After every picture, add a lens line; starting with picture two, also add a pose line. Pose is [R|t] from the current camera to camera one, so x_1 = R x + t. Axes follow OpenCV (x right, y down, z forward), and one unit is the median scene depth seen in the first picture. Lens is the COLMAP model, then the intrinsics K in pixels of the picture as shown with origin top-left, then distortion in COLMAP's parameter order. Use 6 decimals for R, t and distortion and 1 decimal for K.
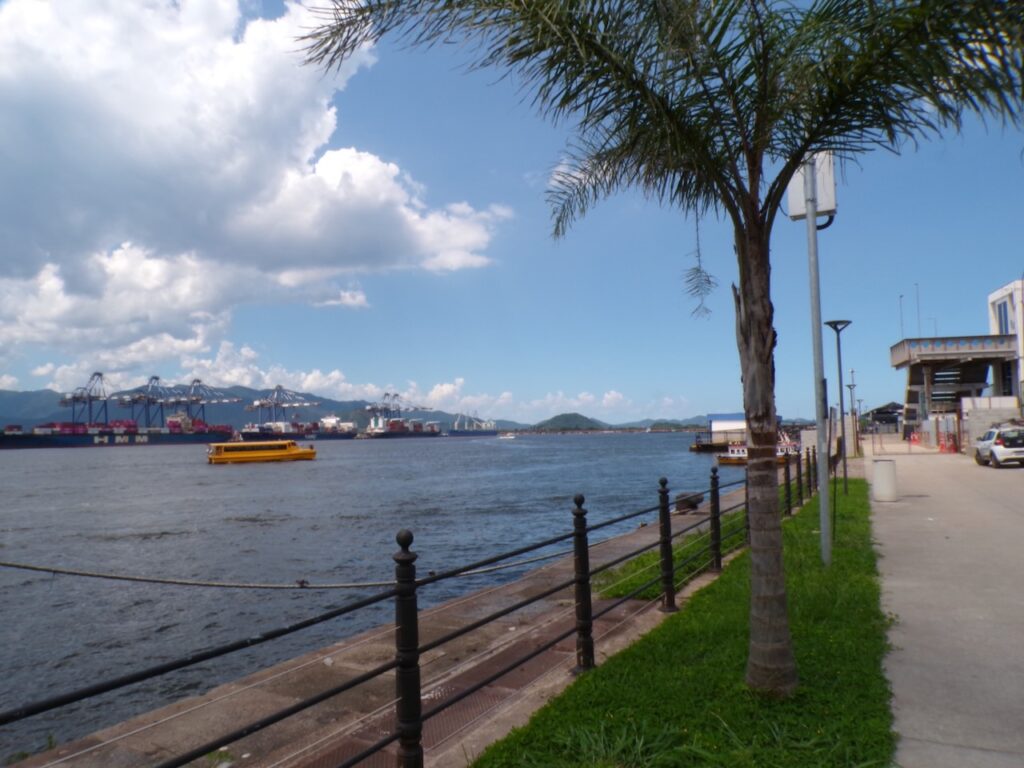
lens RADIAL K [[672.7, 0, 507.8], [0, 672.7, 385.5], [0, 0, 1]] dist [-0.054324, 0.022396]
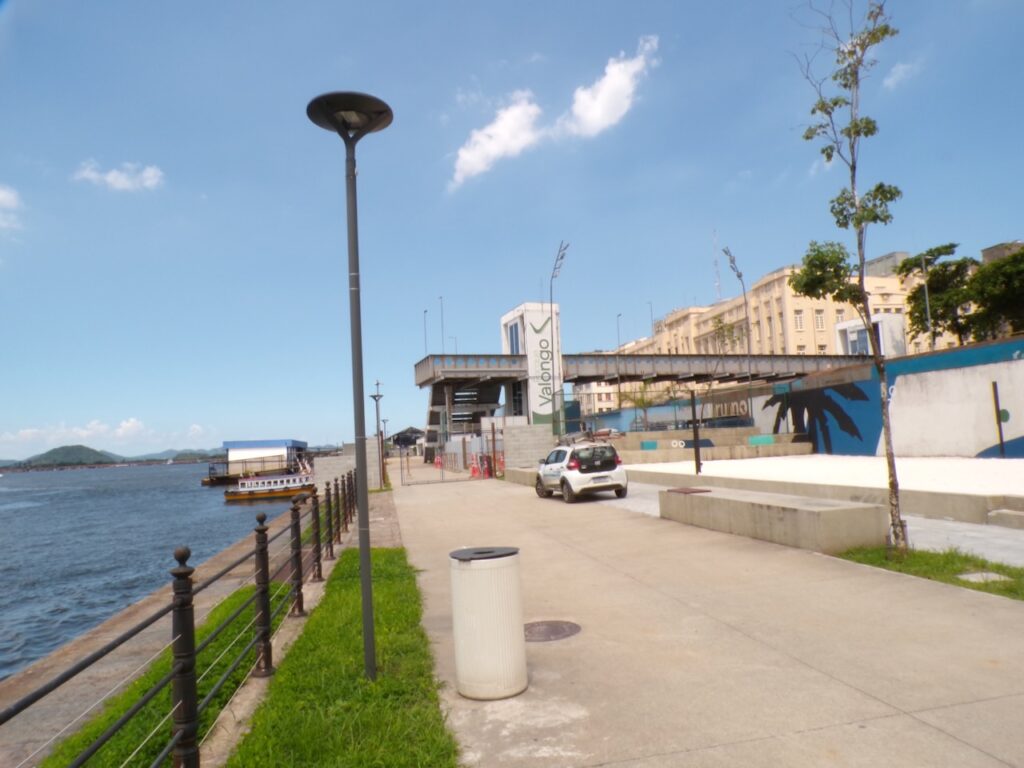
lens RADIAL K [[672.7, 0, 507.8], [0, 672.7, 385.5], [0, 0, 1]] dist [-0.054324, 0.022396]
pose [[0.781881, 0.026478, 0.622865, 0.097472], [-0.000555, 0.999127, -0.041776, 0.012481], [-0.623428, 0.032319, 0.781213, 0.190786]]
